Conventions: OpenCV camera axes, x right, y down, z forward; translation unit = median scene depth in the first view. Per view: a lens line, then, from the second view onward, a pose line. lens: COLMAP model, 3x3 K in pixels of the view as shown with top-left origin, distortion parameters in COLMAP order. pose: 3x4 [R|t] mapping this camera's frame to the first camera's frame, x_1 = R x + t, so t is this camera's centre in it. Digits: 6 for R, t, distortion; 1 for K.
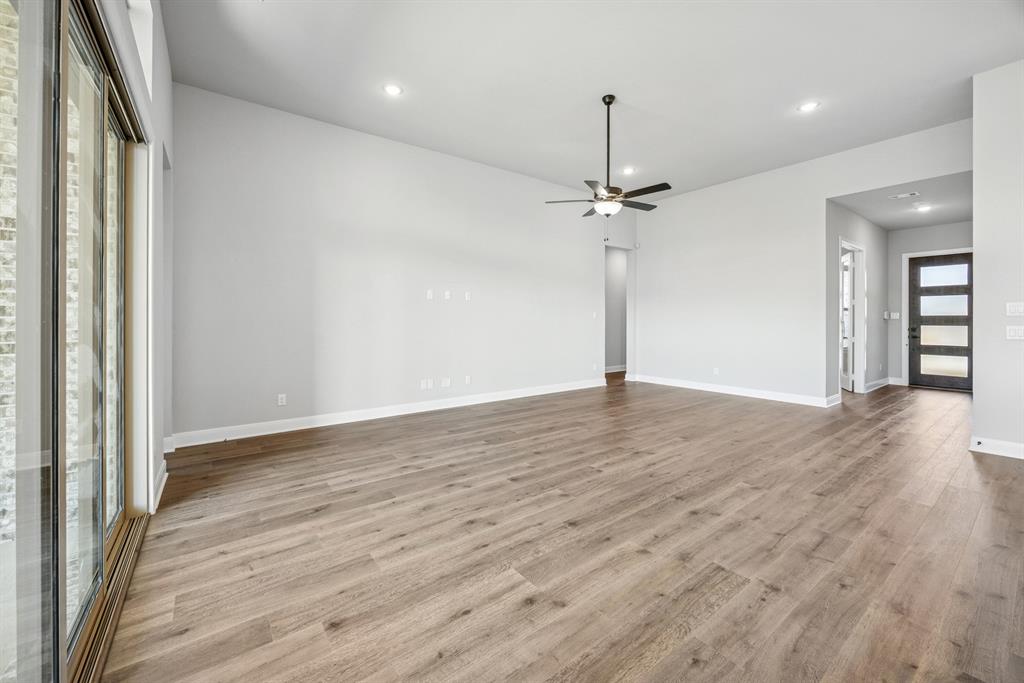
lens RADIAL K [[402.0, 0, 506.5], [0, 402.0, 320.3], [0, 0, 1]] dist [-0.002285, 0.000055]
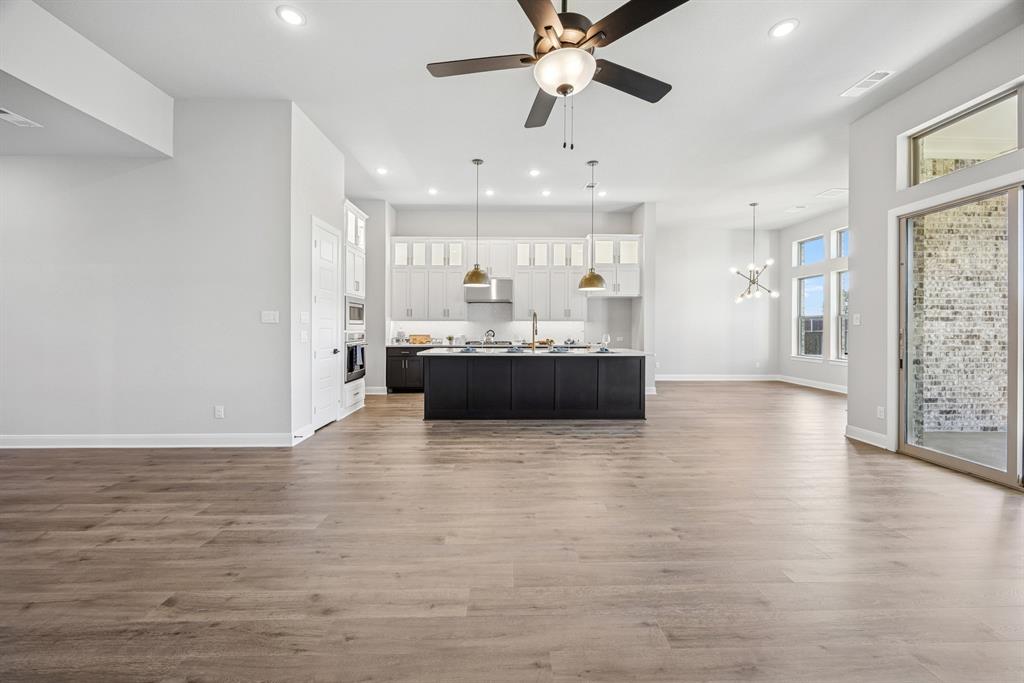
lens RADIAL K [[396.5, 0, 515.7], [0, 396.5, 327.2], [0, 0, 1]] dist [-0.001948, -0.000090]
pose [[-0.822358, -0.001407, 0.568969, 0.041403], [-0.002475, 0.999996, -0.001105, 0.001322], [-0.568965, -0.002317, -0.822358, 1.247535]]
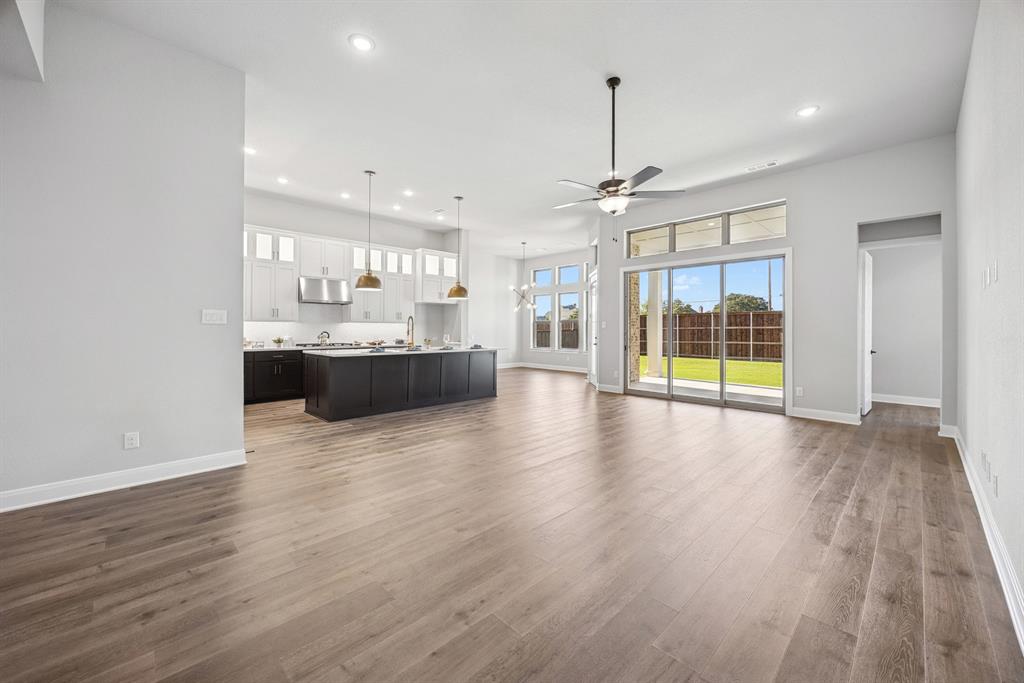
lens RADIAL K [[396.5, 0, 515.7], [0, 396.5, 327.2], [0, 0, 1]] dist [-0.001948, -0.000090]
pose [[-0.989894, -0.003228, -0.141771, 0.528269], [-0.002493, 0.999983, -0.005361, 0.000912], [0.141786, -0.004953, -0.989885, 1.649305]]
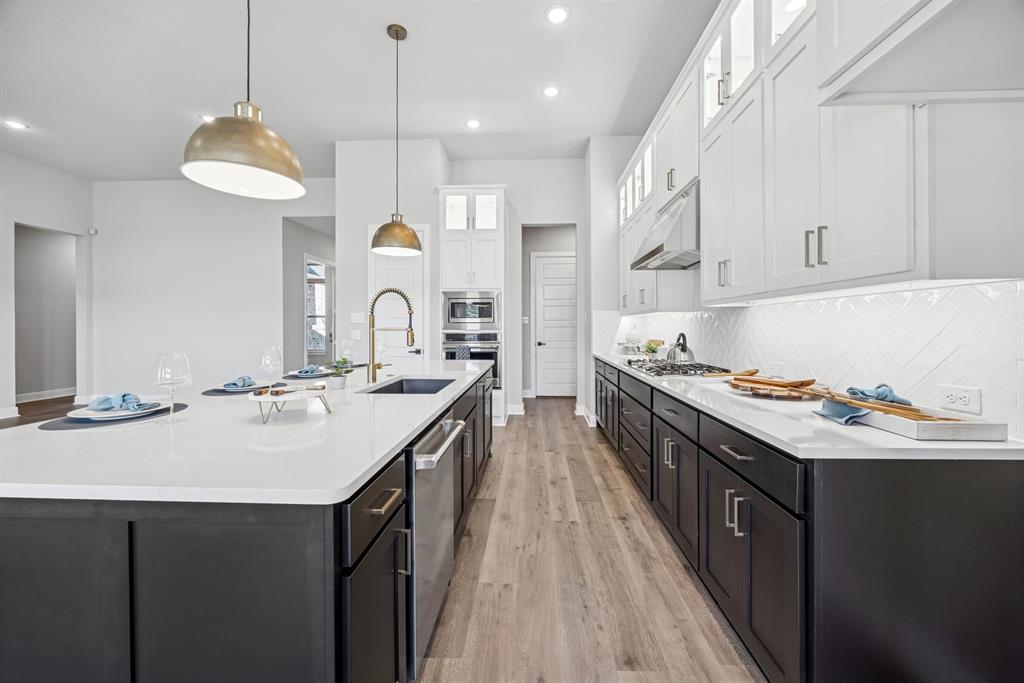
lens RADIAL K [[396.5, 0, 515.7], [0, 396.5, 327.2], [0, 0, 1]] dist [-0.001948, -0.000090]
pose [[0.625783, -0.000889, 0.779997, 0.414801], [-0.000525, 0.999999, 0.001560, 0.001290], [-0.779997, -0.001385, 0.625781, -0.234534]]
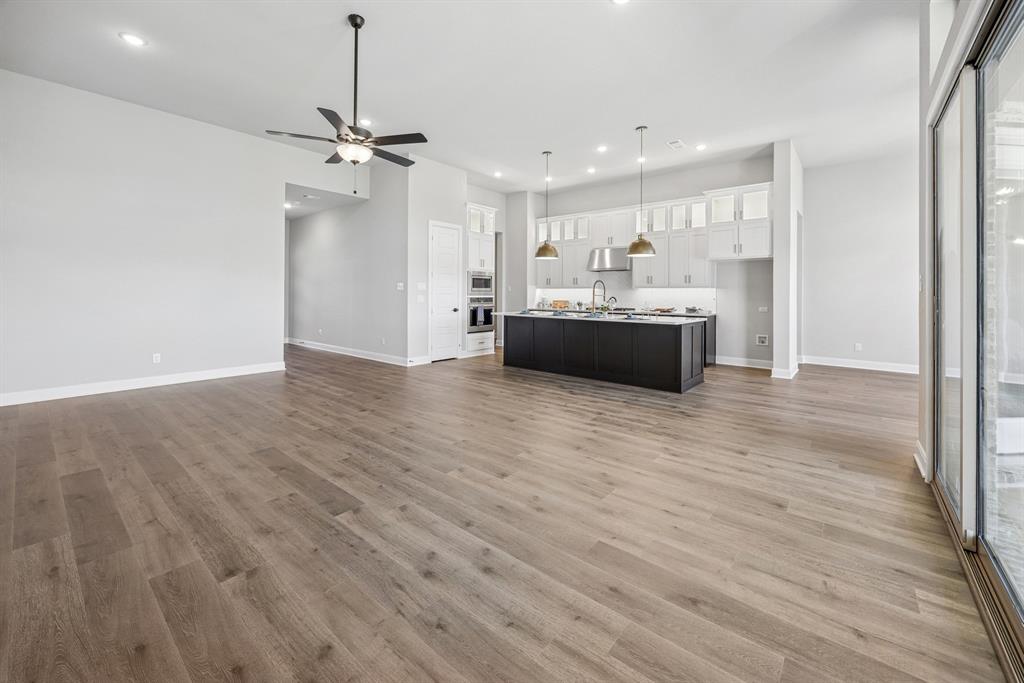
lens RADIAL K [[410.9, 0, 515.5], [0, 410.9, 291.2], [0, 0, 1]] dist [-0.000550, 0.000371]
pose [[-0.241671, 0.005102, 0.970345, -0.567880], [-0.007562, 0.999946, -0.007141, 0.002977], [-0.970329, -0.009063, -0.241619, 0.793825]]
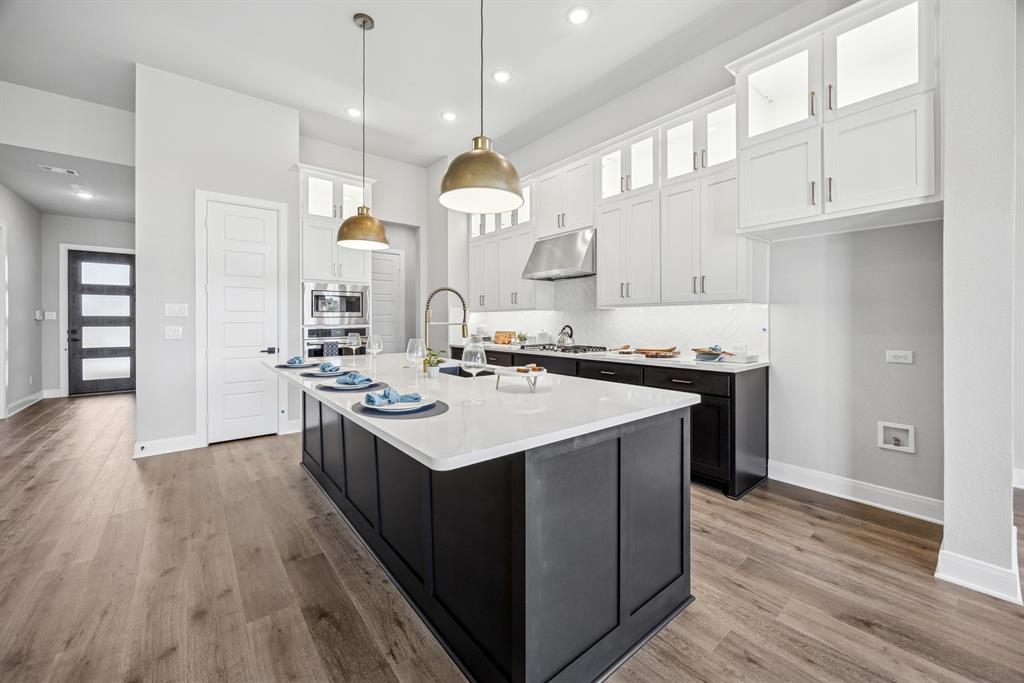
lens RADIAL K [[398.5, 0, 516.6], [0, 398.5, 321.5], [0, 0, 1]] dist [-0.001670, -0.000565]
pose [[-0.057548, -0.002075, 0.998341, 0.138136], [0.001346, 0.999997, 0.002156, 0.000642], [-0.998342, 0.001467, -0.057546, 0.124485]]
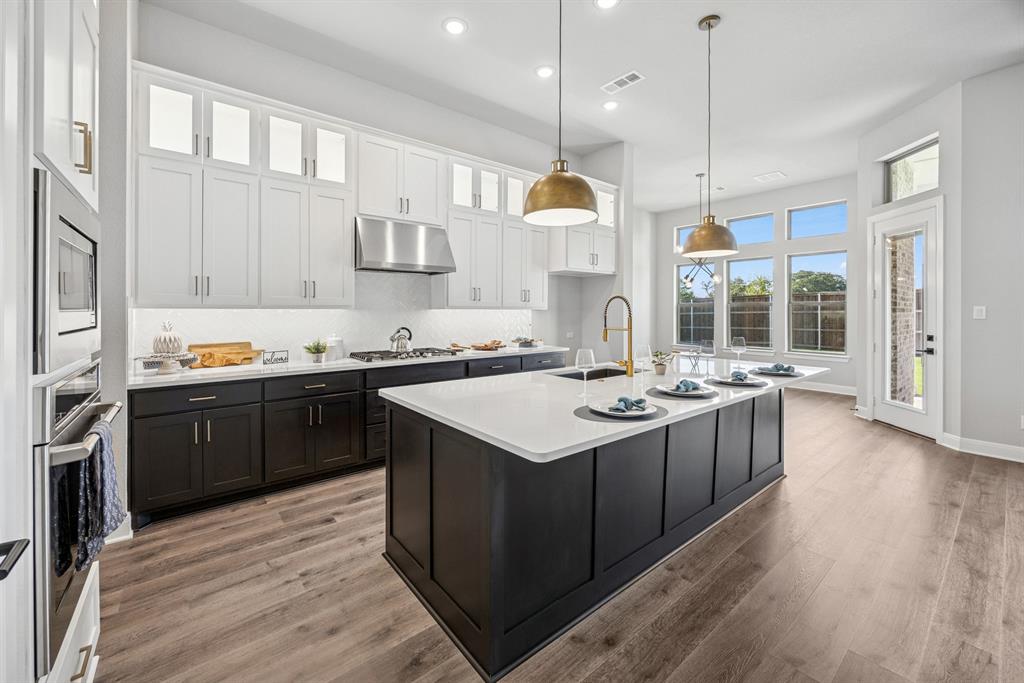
lens RADIAL K [[405.4, 0, 505.6], [0, 405.4, 310.9], [0, 0, 1]] dist [-0.002530, -0.000160]
pose [[-0.999334, -0.000303, -0.036493, 0.887571], [-0.000267, 0.999999, -0.000997, -0.021105], [0.036494, -0.000986, -0.999333, 0.785590]]
